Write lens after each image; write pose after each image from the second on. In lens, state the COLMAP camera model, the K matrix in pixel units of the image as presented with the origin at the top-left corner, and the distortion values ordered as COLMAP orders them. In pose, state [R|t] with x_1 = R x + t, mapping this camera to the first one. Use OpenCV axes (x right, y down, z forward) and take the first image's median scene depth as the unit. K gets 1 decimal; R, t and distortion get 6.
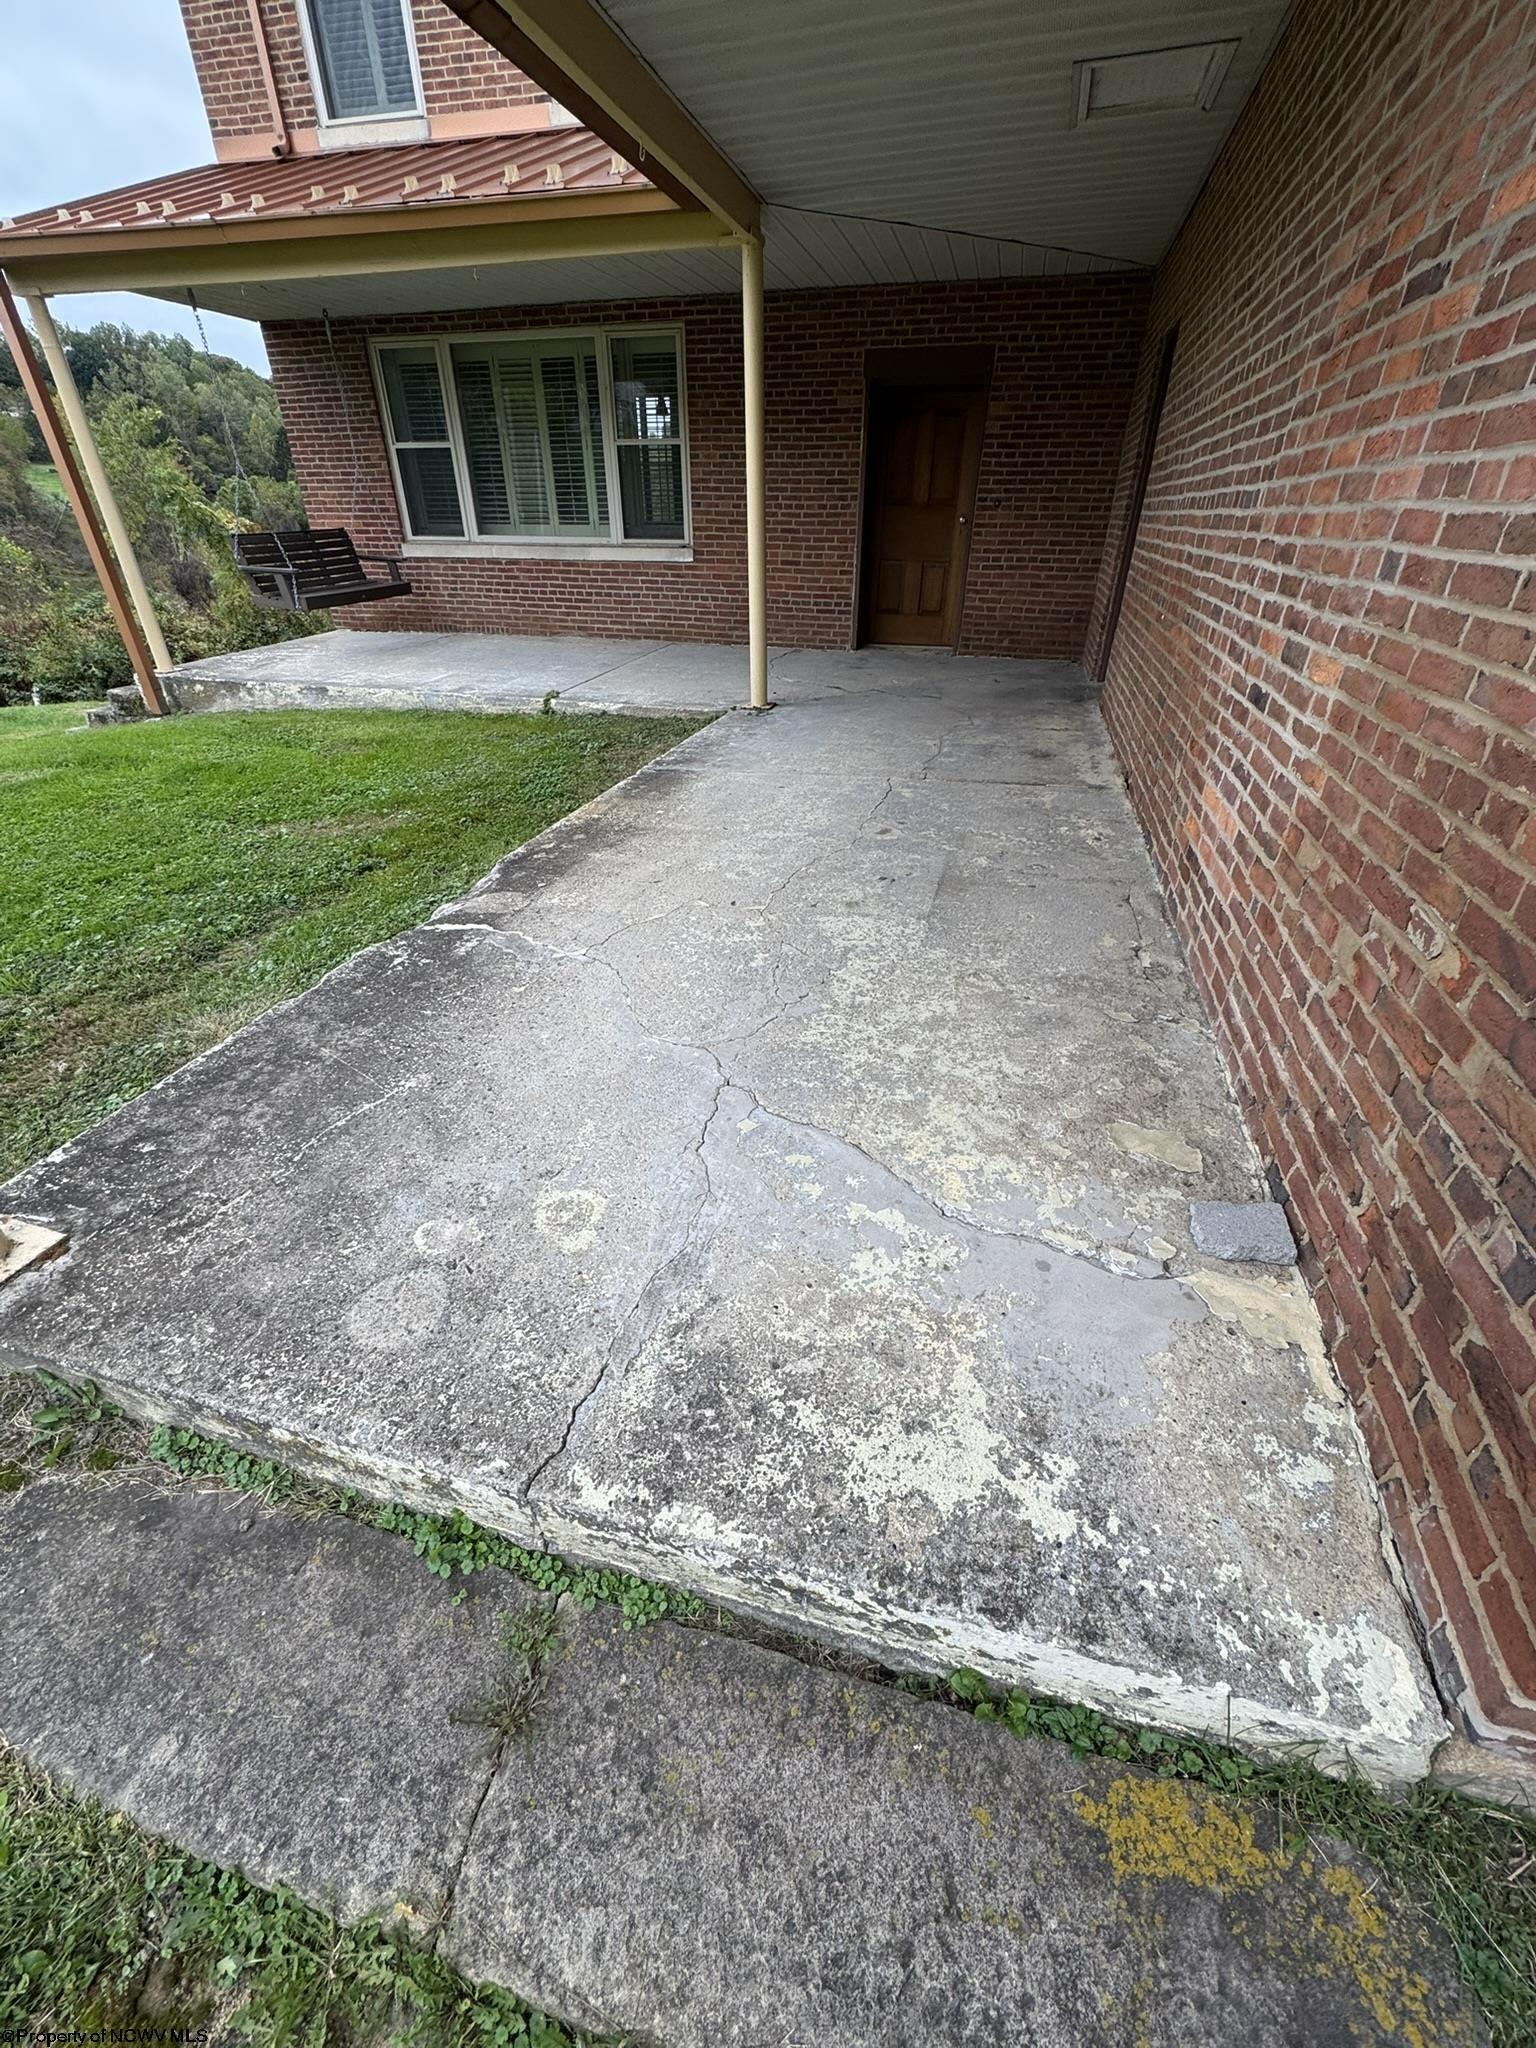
lens RADIAL K [[817.6, 0, 768.0], [0, 817.6, 1024.0], [0, 0, 1]] dist [-0.002971, 0.000384]
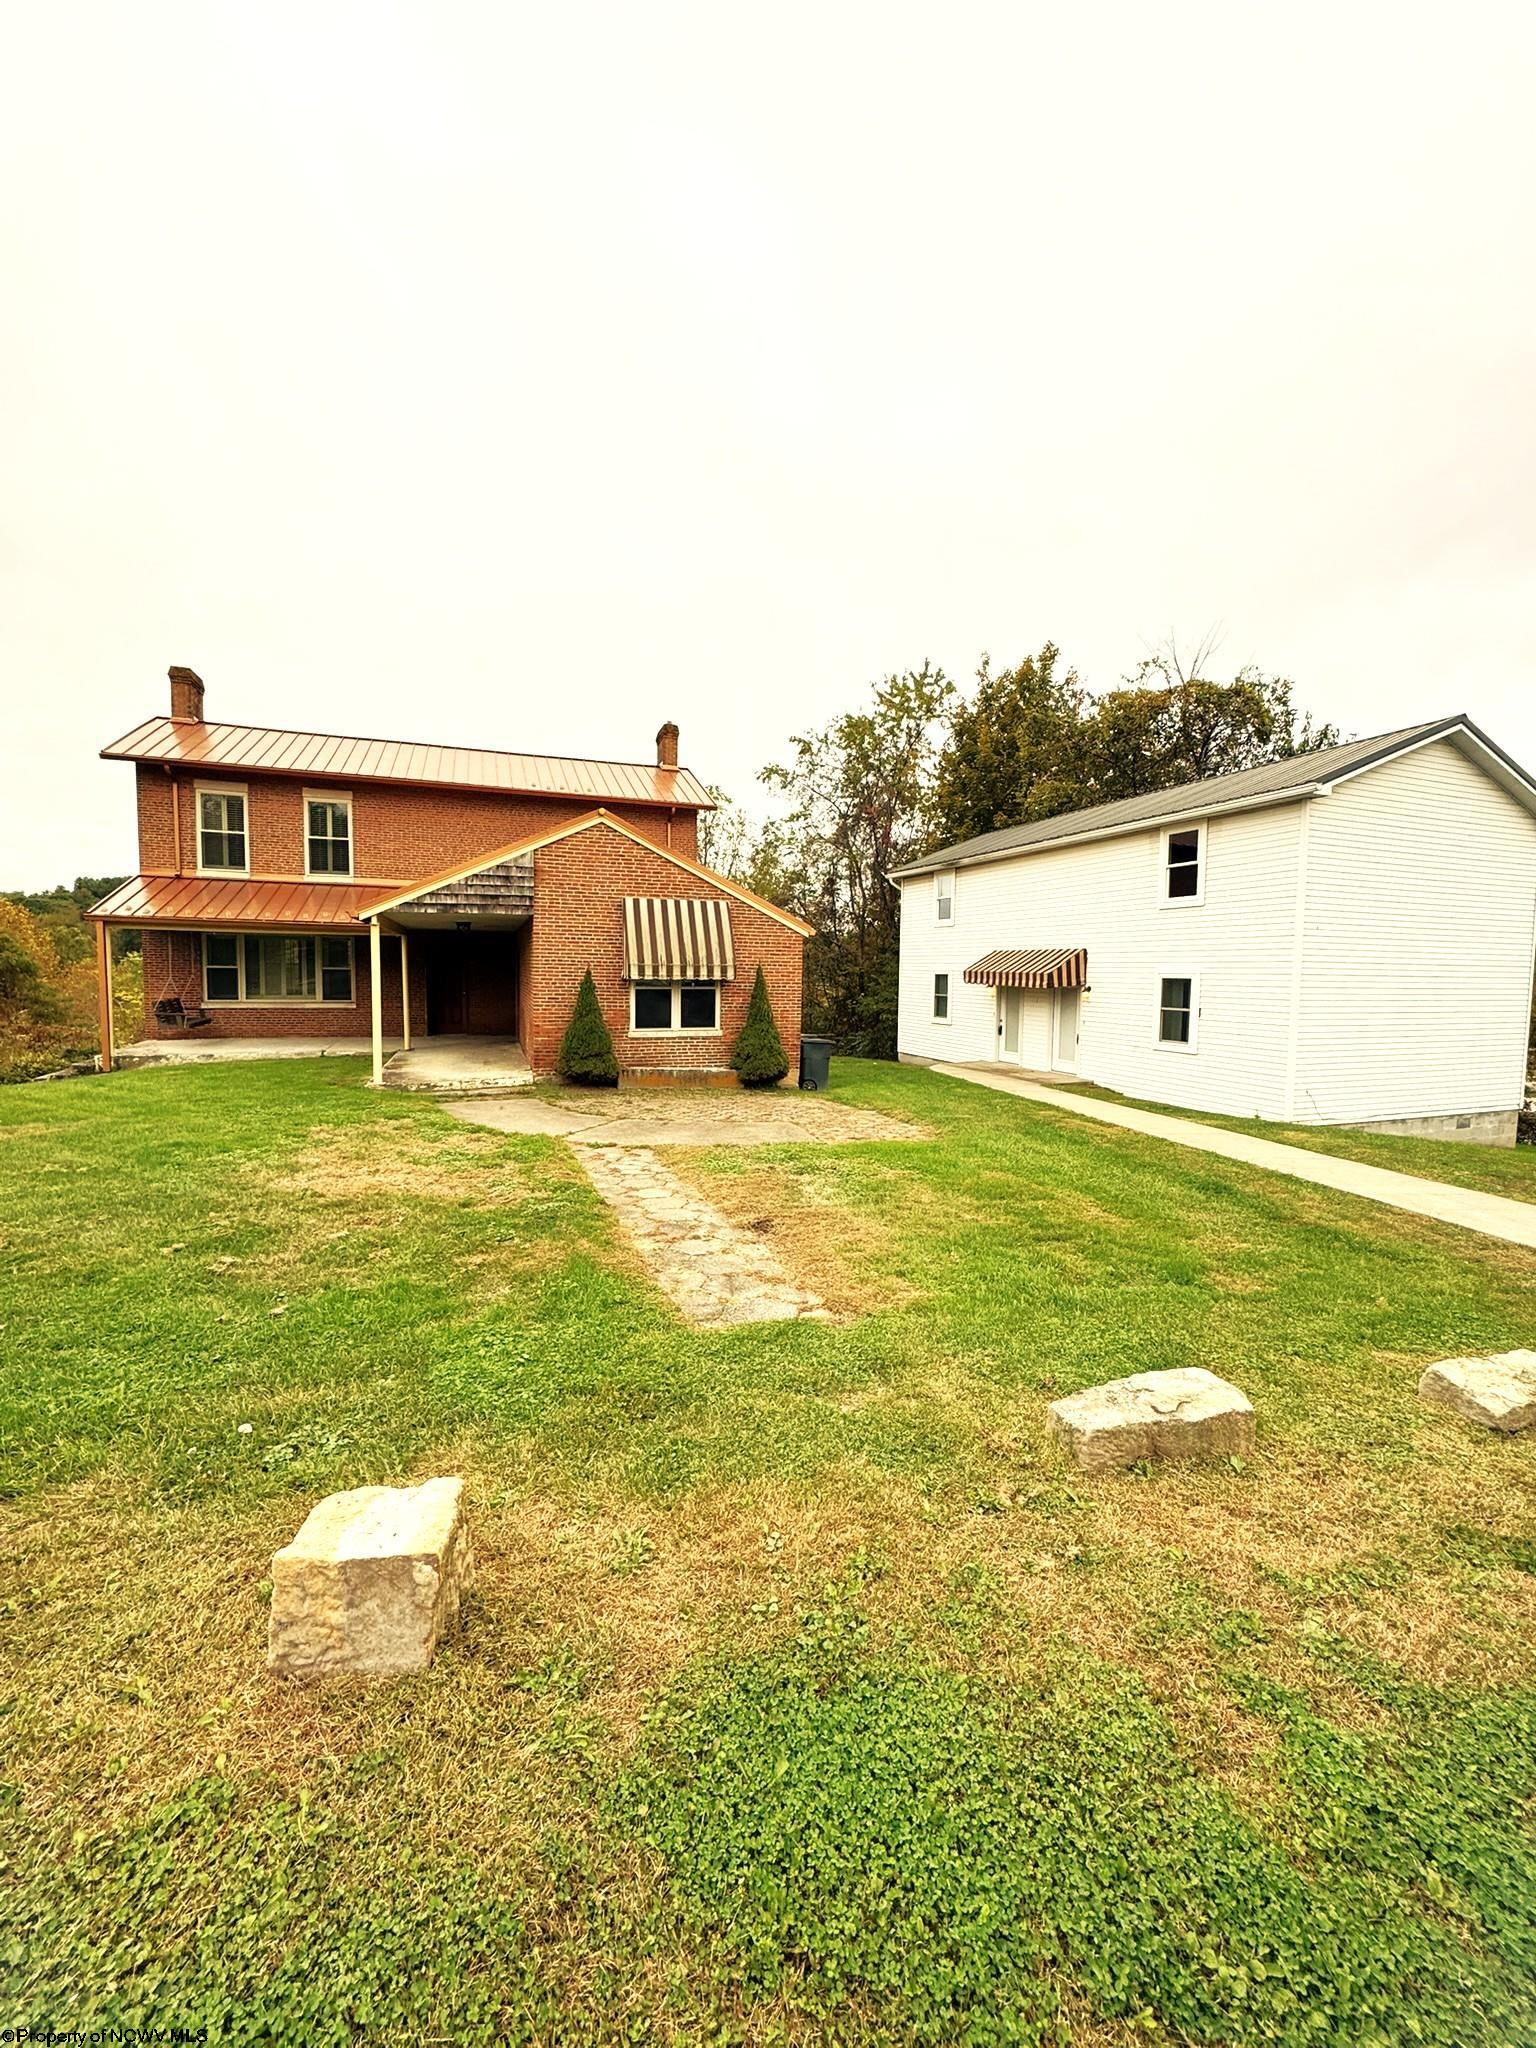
lens RADIAL K [[817.6, 0, 768.0], [0, 817.6, 1024.0], [0, 0, 1]] dist [-0.002971, 0.000384]
pose [[0.830048, -0.030100, 0.556878, -0.482135], [0.282696, 0.883455, -0.373617, 0.865194], [-0.480731, 0.467547, 0.741820, -1.618331]]
